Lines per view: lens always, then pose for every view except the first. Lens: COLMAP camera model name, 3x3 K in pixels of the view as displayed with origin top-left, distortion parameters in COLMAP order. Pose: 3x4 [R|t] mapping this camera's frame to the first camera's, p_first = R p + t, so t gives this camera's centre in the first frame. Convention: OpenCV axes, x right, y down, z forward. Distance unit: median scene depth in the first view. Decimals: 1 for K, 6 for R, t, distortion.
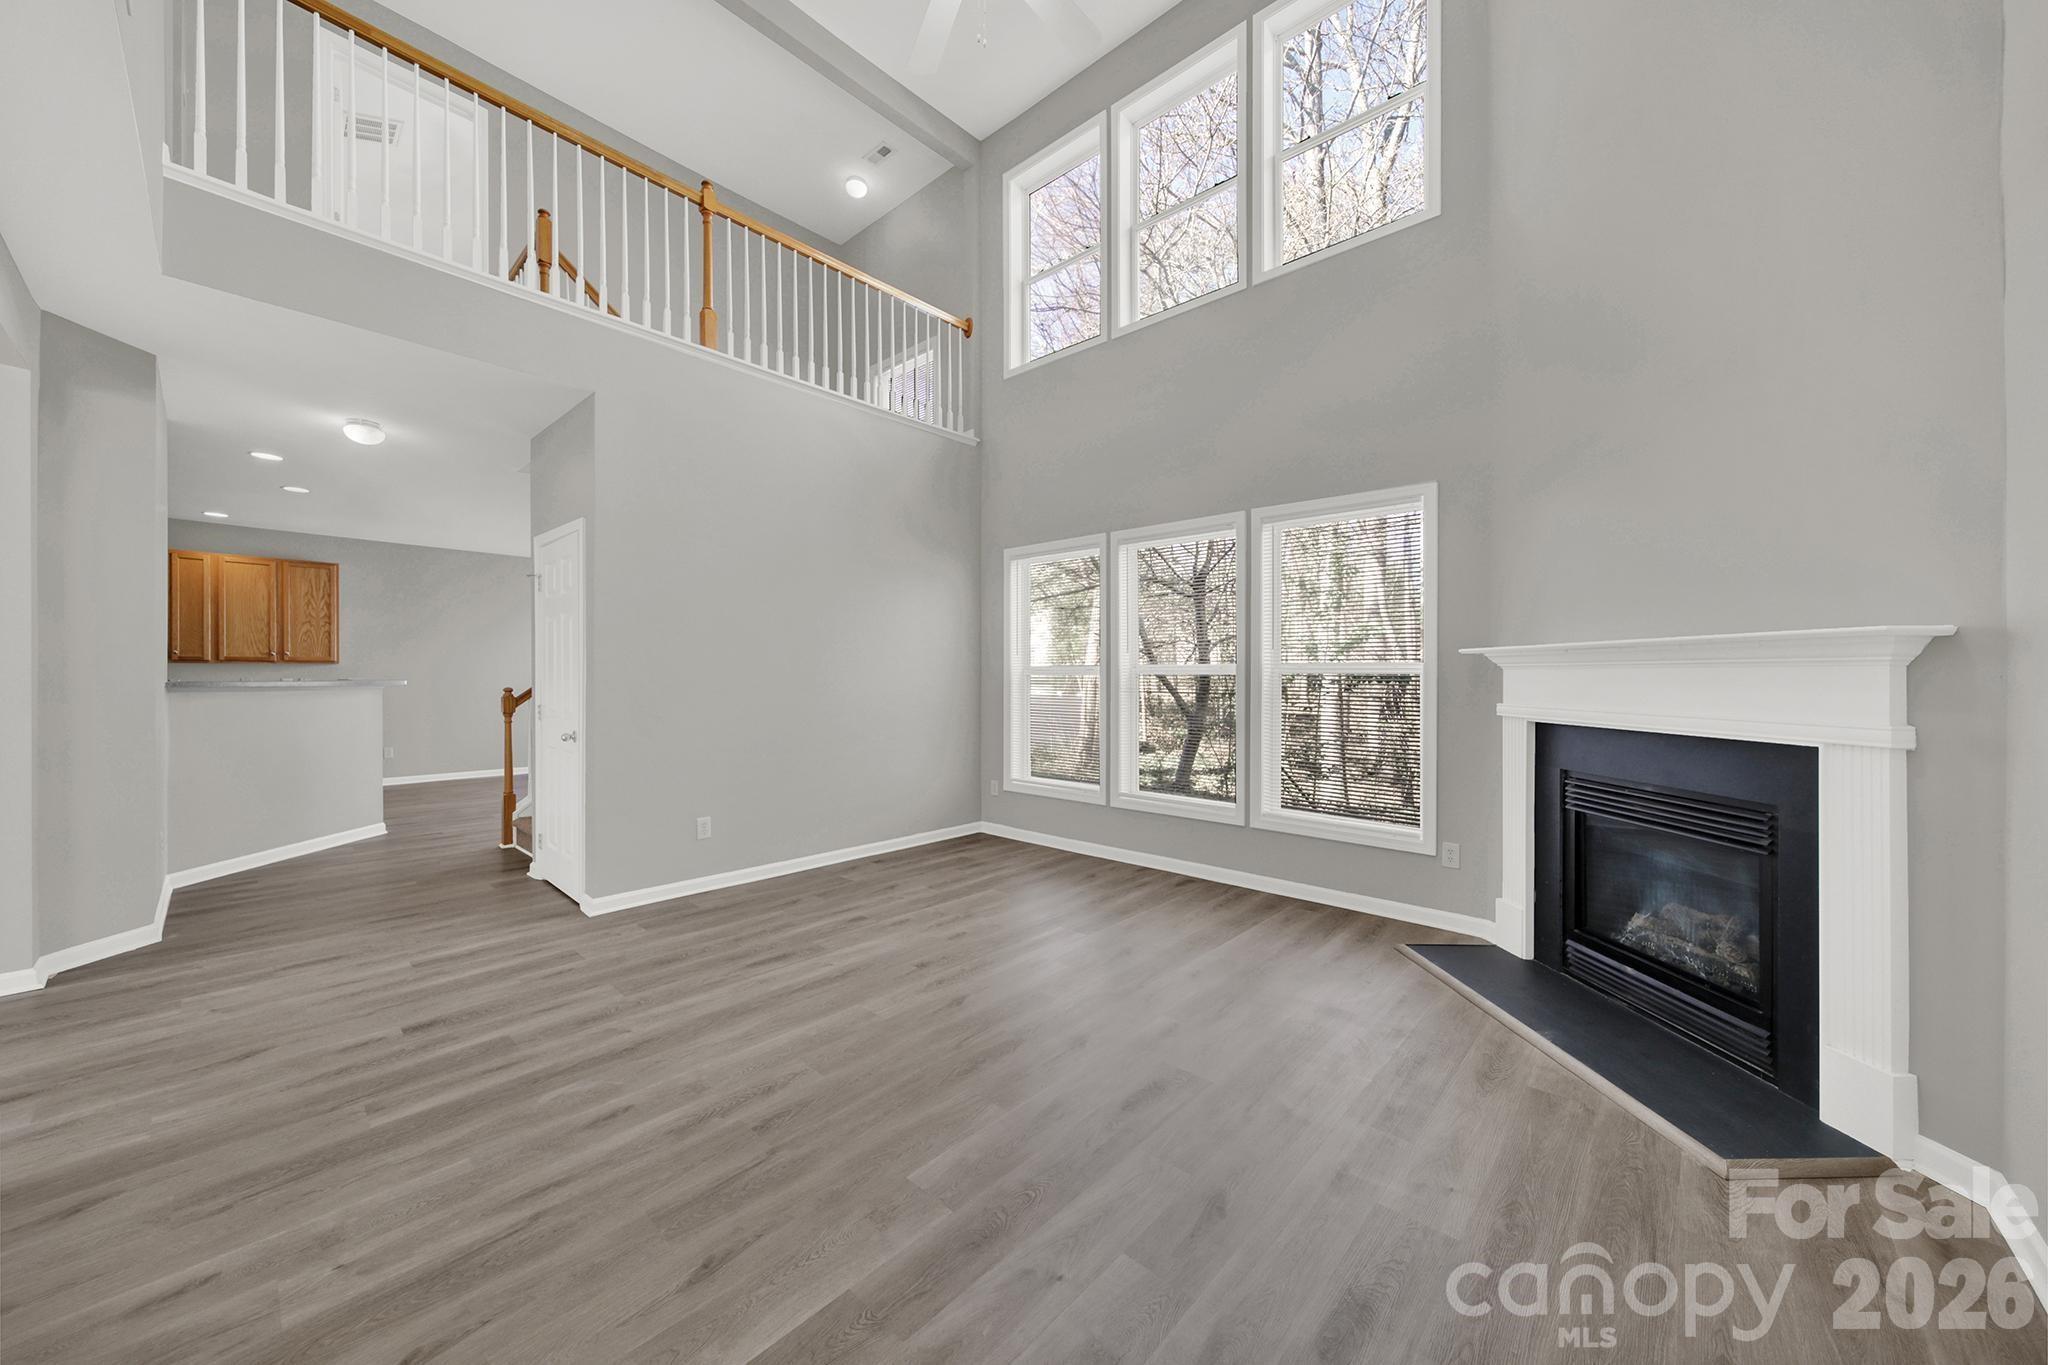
lens RADIAL K [[735.3, 0, 1033.9], [0, 735.3, 673.7], [0, 0, 1]] dist [-0.001616, -0.000043]
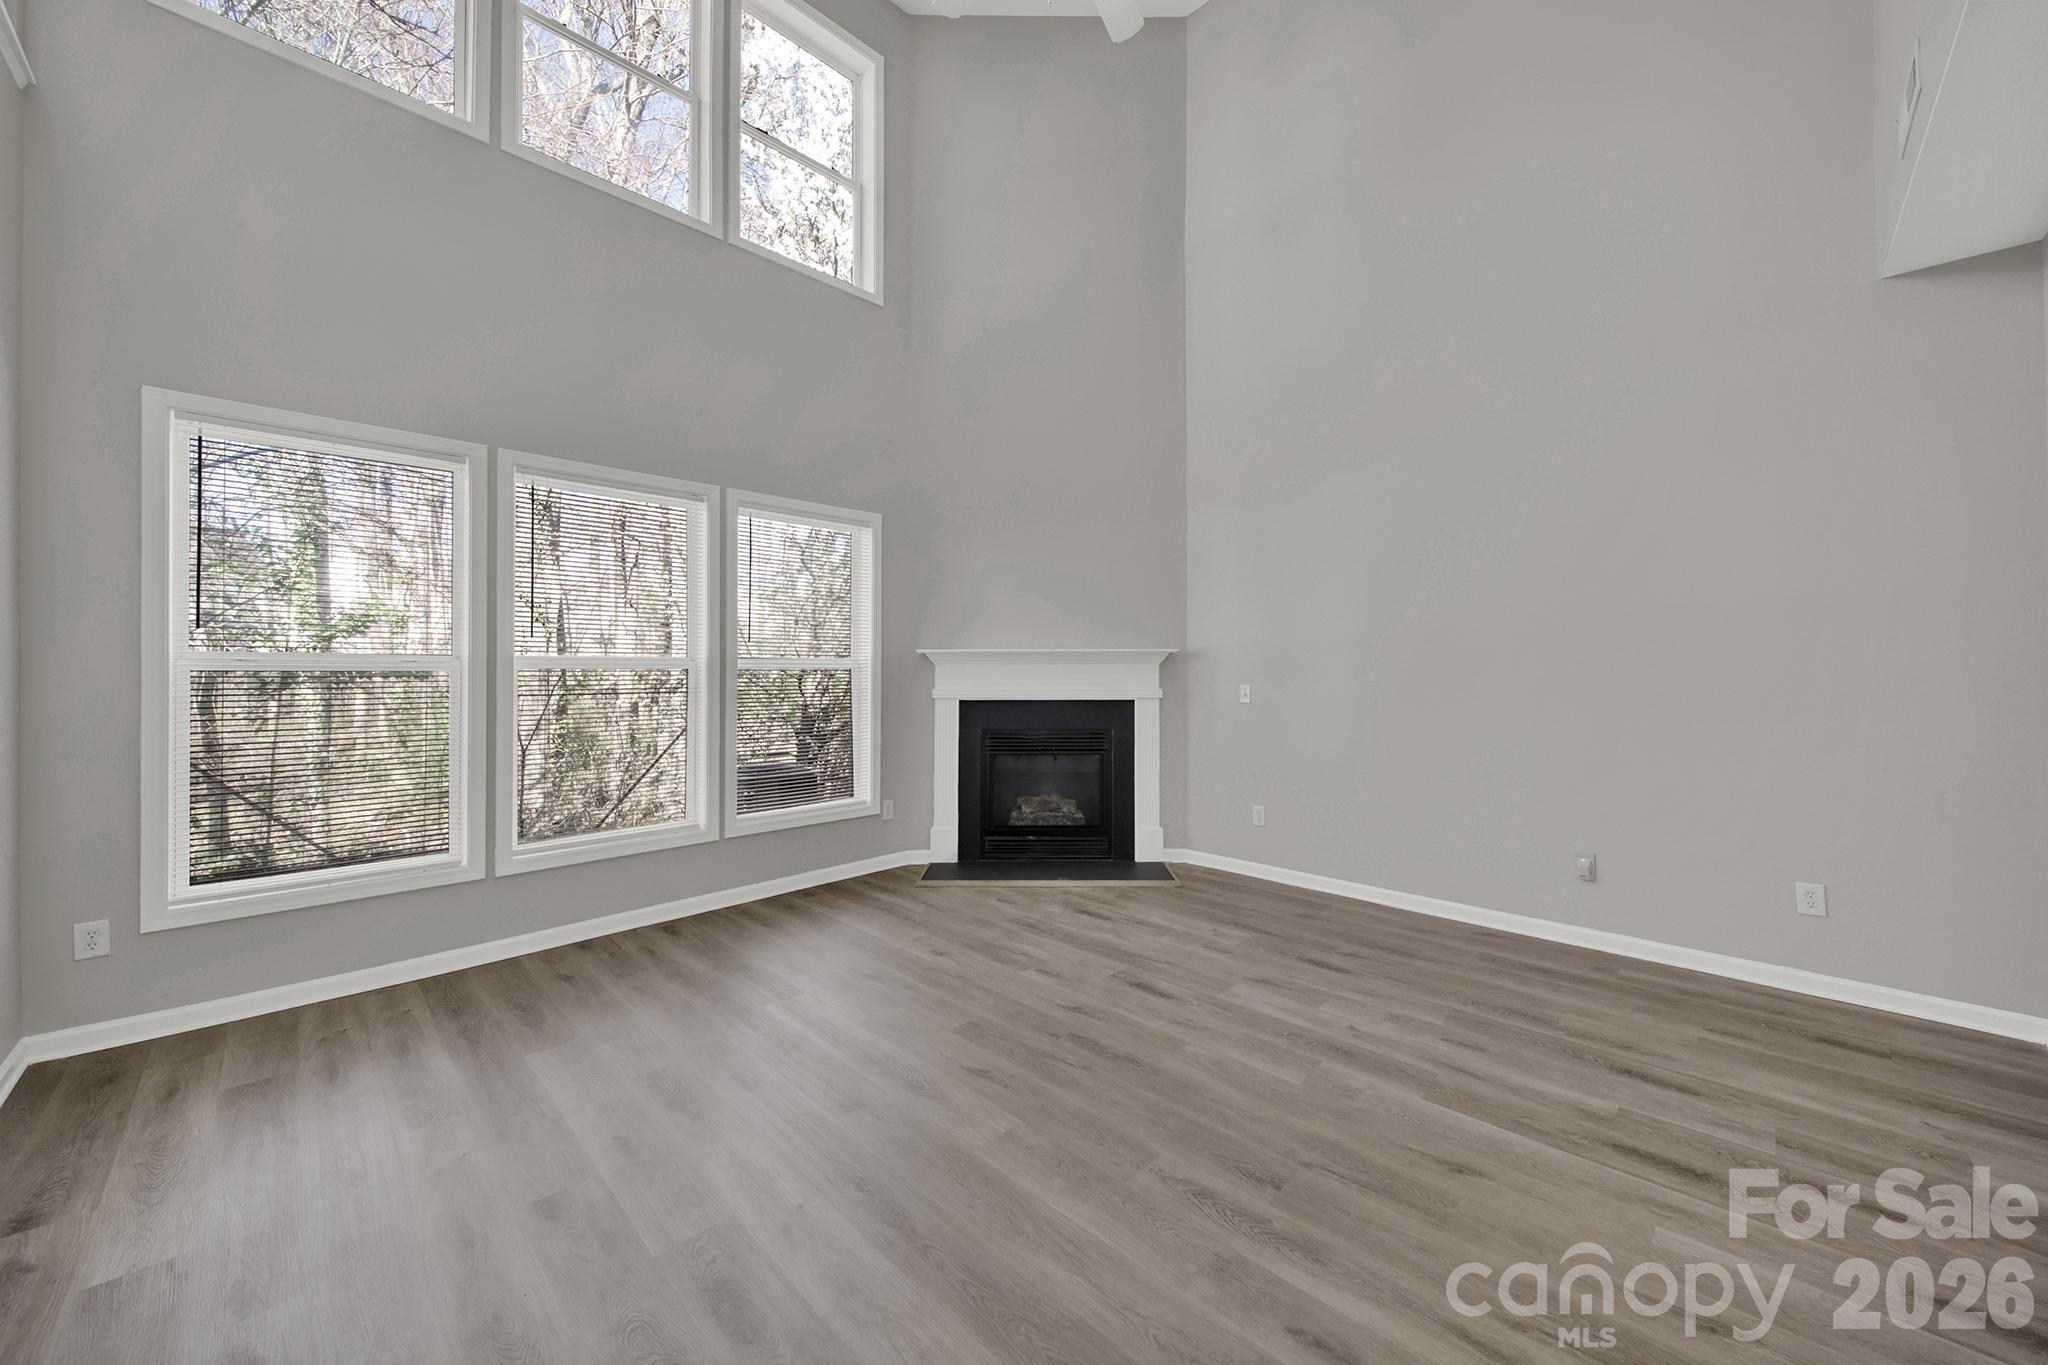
lens RADIAL K [[735.3, 0, 1034.6], [0, 735.3, 671.0], [0, 0, 1]] dist [-0.001616, -0.000043]
pose [[0.036773, -0.007214, 0.999298, -0.942211], [0.000494, 0.999974, 0.007201, -0.005339], [-0.999324, 0.000229, 0.036776, 0.936901]]
